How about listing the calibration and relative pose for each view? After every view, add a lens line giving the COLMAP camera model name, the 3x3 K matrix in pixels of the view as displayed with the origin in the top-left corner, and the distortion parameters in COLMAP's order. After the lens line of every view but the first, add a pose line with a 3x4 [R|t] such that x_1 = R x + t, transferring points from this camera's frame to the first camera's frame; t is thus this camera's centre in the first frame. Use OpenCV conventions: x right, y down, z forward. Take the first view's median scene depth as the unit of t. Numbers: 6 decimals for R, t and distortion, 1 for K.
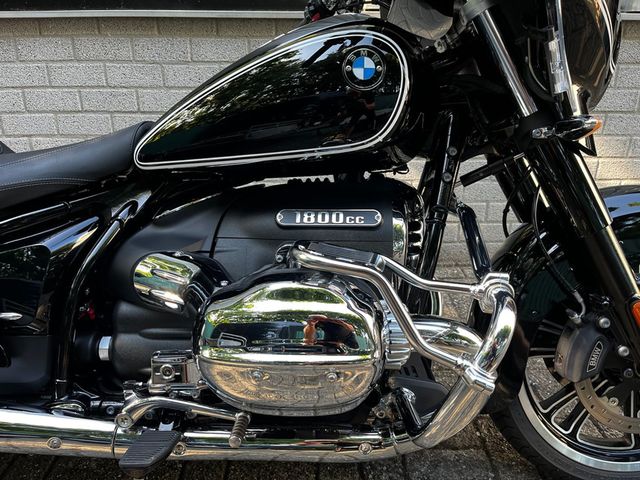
lens RADIAL K [[488.2, 0, 327.3], [0, 488.2, 241.0], [0, 0, 1]] dist [0.060029, -0.100080]
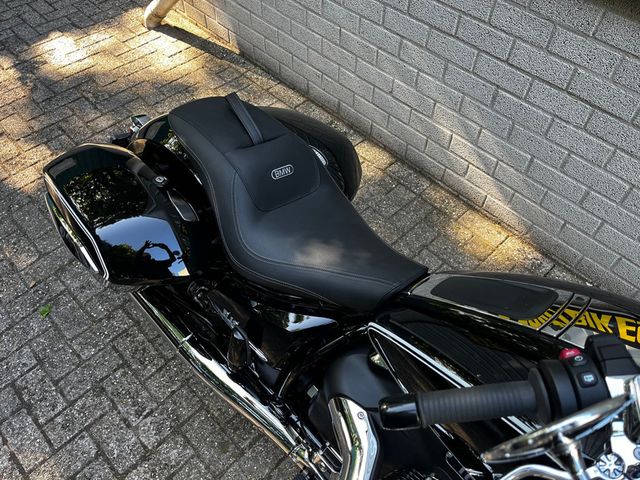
lens RADIAL K [[485.9, 0, 320.0], [0, 485.9, 240.0], [0, 0, 1]] dist [0.065695, -0.094194]
pose [[0.675380, 0.589473, -0.443152, -0.047071], [-0.289271, 0.764503, 0.576070, -0.581352], [0.678369, -0.260875, 0.686848, 0.132045]]
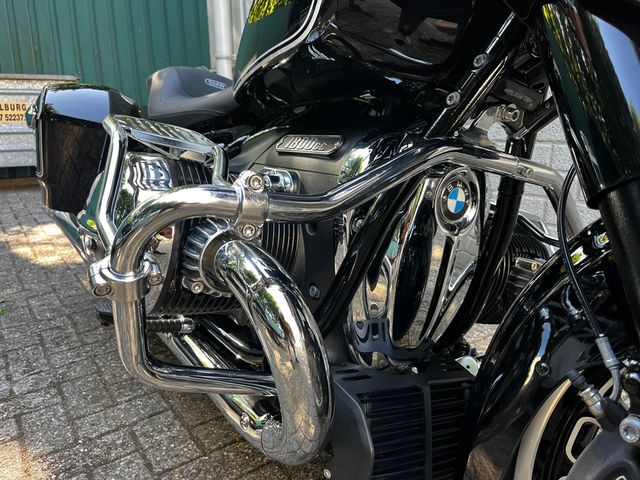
lens RADIAL K [[488.2, 0, 327.3], [0, 488.2, 241.0], [0, 0, 1]] dist [0.060029, -0.100080]
pose [[0.555500, 0.185296, -0.810608, 0.486804], [-0.297709, 0.954551, 0.014183, 0.059305], [0.776395, 0.233446, 0.585418, 0.355377]]
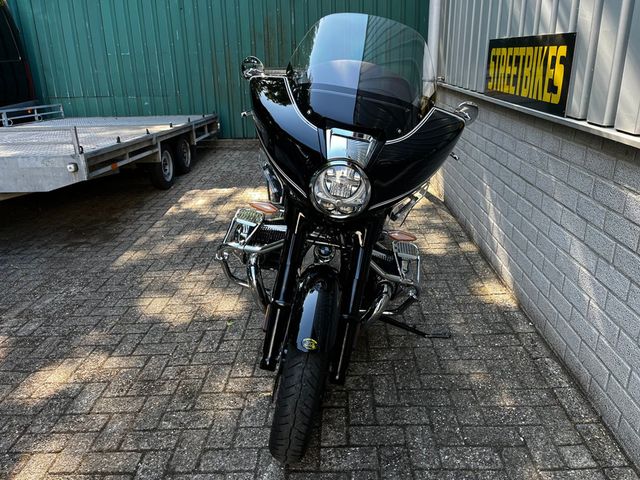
lens RADIAL K [[488.2, 0, 327.3], [0, 488.2, 241.0], [0, 0, 1]] dist [0.060029, -0.100080]
pose [[-0.049242, 0.352010, -0.934700, 1.505215], [-0.340809, 0.873747, 0.347009, -0.541267], [0.938842, 0.335642, 0.076943, 0.620478]]
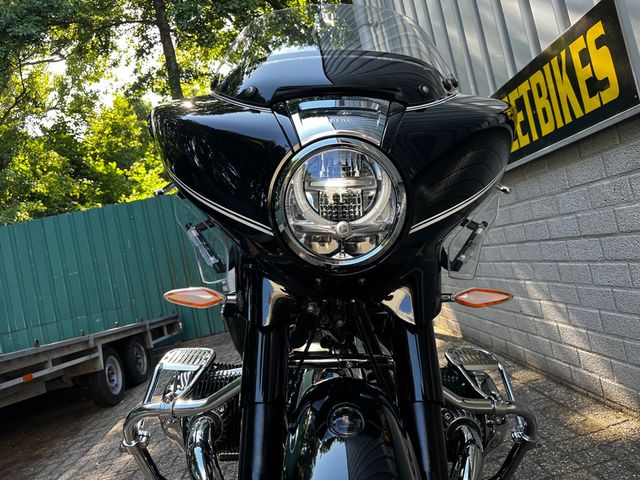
lens RADIAL K [[488.2, 0, 327.3], [0, 488.2, 241.0], [0, 0, 1]] dist [0.060029, -0.100080]
pose [[0.025931, -0.041569, -0.998799, 0.920178], [-0.149477, 0.987741, -0.044990, -0.186987], [0.988425, 0.150464, 0.019400, 0.678618]]
